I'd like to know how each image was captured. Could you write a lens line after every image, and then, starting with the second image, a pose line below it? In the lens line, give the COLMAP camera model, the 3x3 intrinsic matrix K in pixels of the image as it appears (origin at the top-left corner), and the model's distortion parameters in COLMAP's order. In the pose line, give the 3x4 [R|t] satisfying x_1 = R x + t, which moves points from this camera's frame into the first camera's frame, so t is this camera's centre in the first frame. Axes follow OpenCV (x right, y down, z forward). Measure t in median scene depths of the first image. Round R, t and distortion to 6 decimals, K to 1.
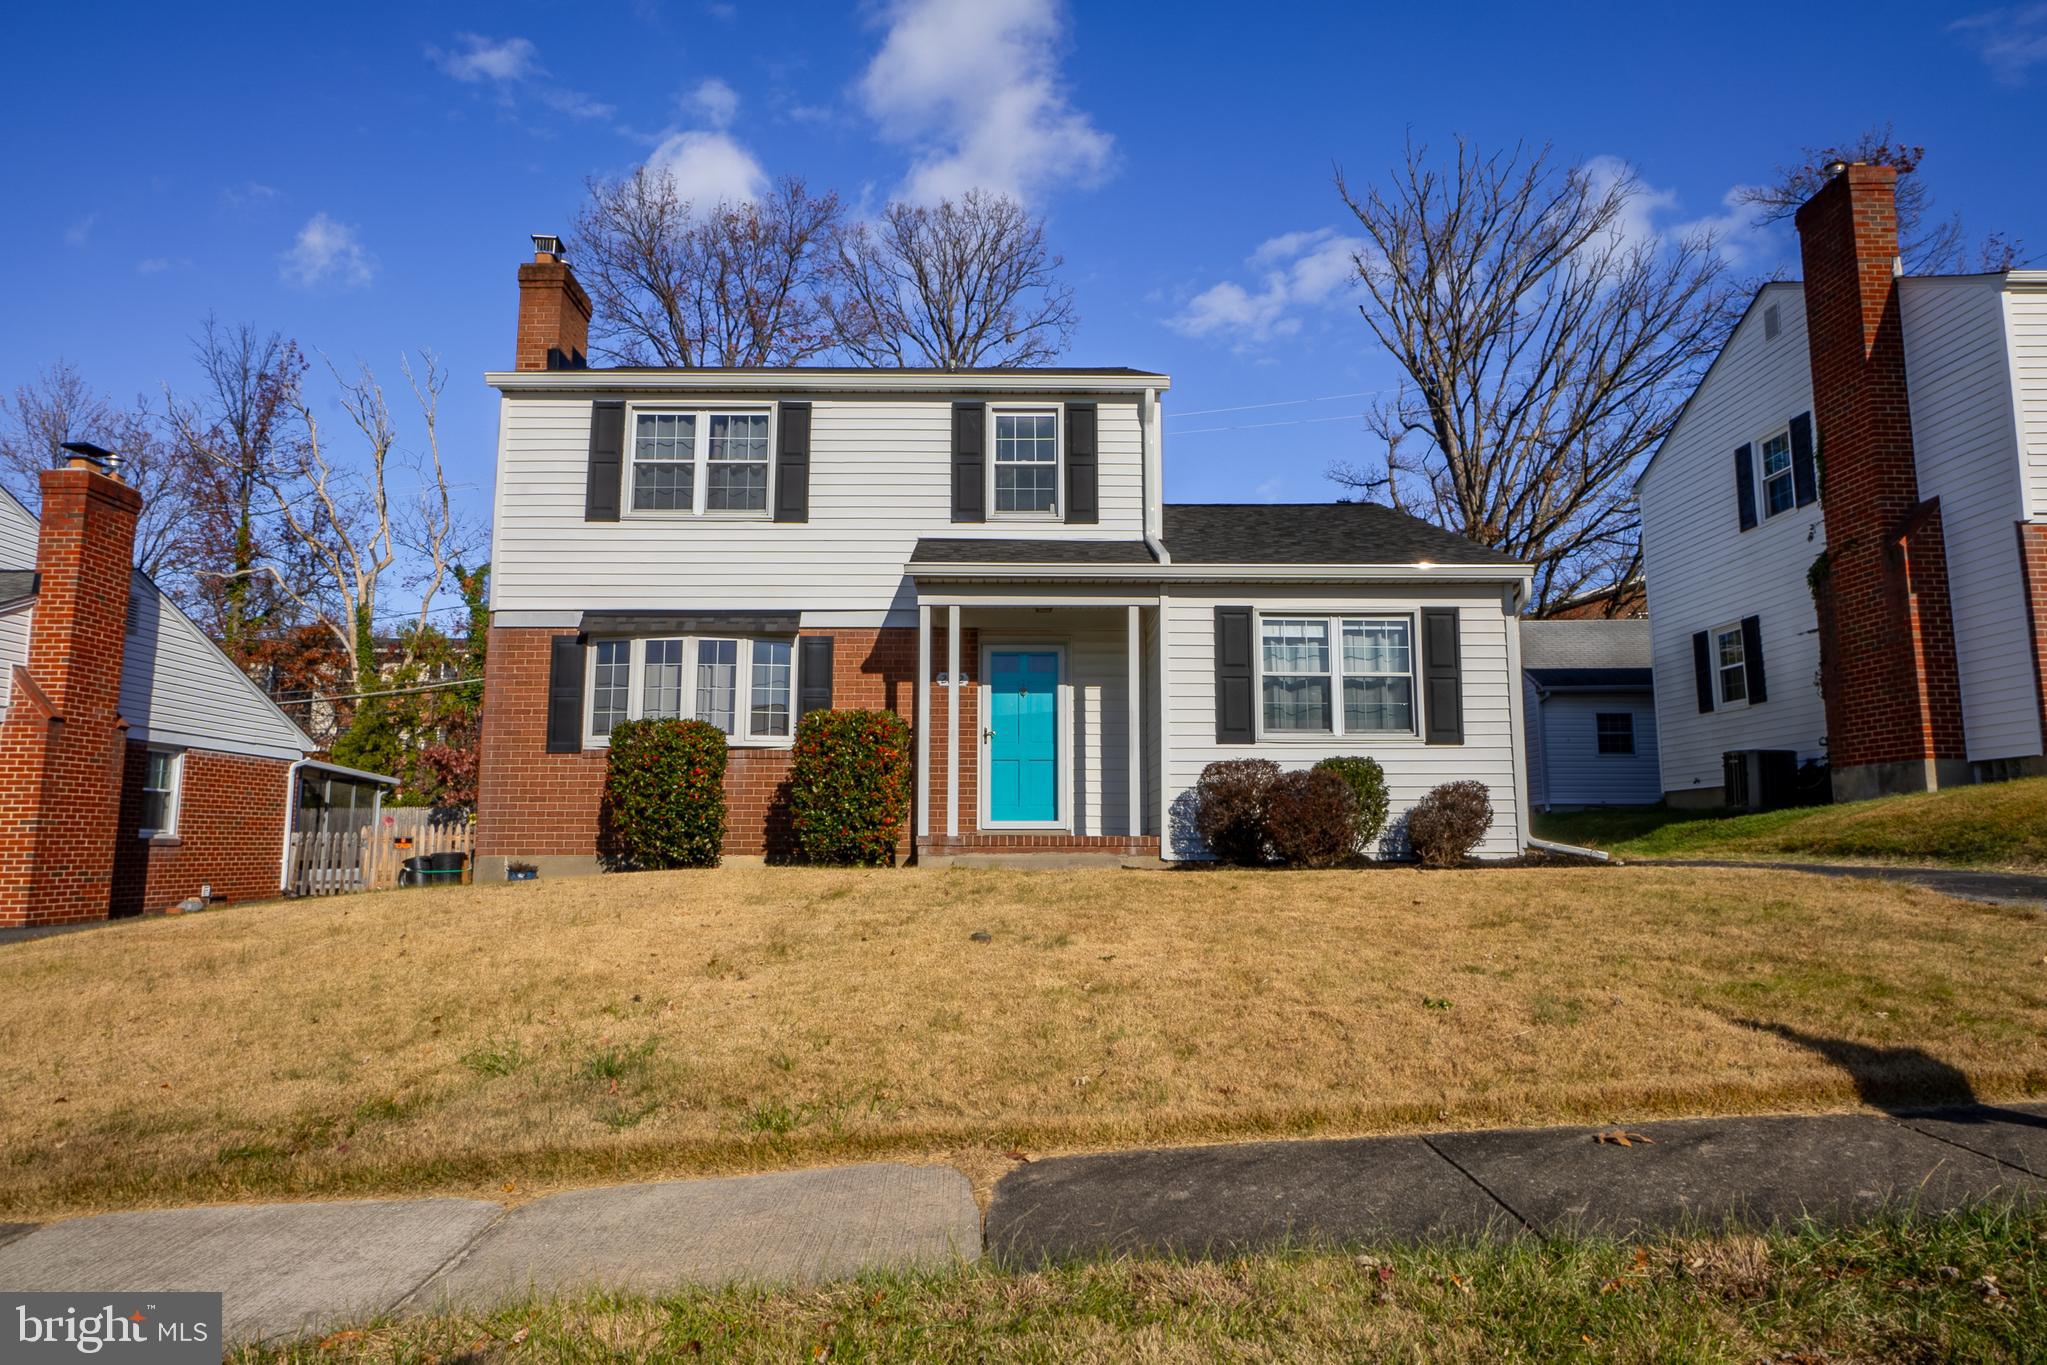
lens RADIAL K [[1240.2, 0, 1023.7], [0, 1240.2, 680.9], [0, 0, 1]] dist [0.002837, 0.001125]
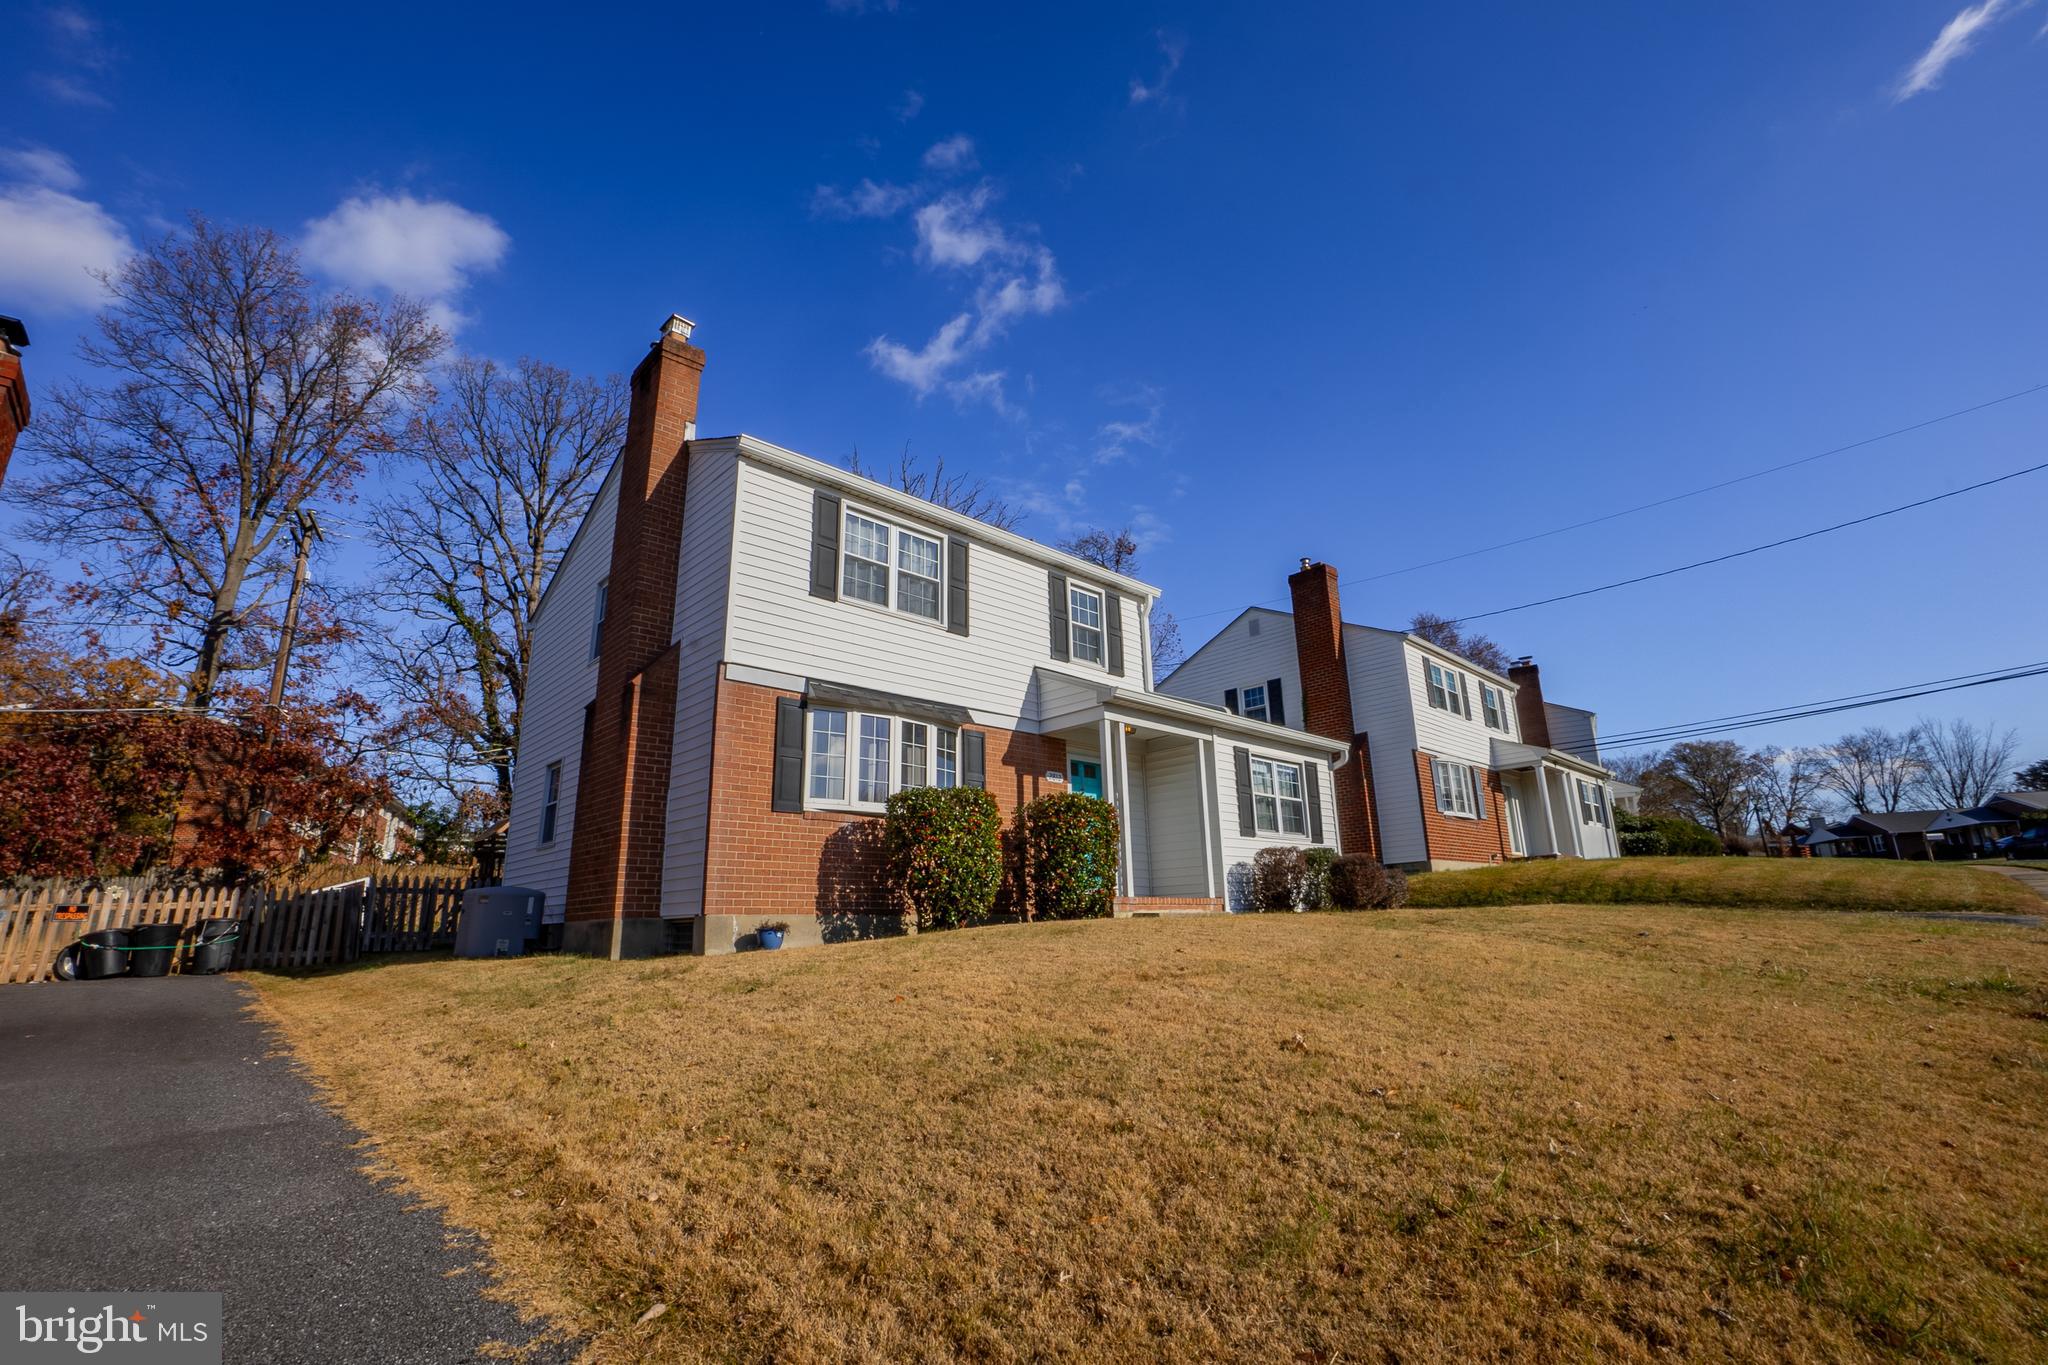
lens RADIAL K [[897.5, 0, 1022.9], [0, 897.5, 680.8], [0, 0, 1]] dist [-0.031837, 0.000912]
pose [[0.742022, 0.166004, 0.649497, -0.711630], [-0.071257, 0.982897, -0.169810, 0.062049], [-0.666578, 0.079722, 0.741160, 0.314324]]
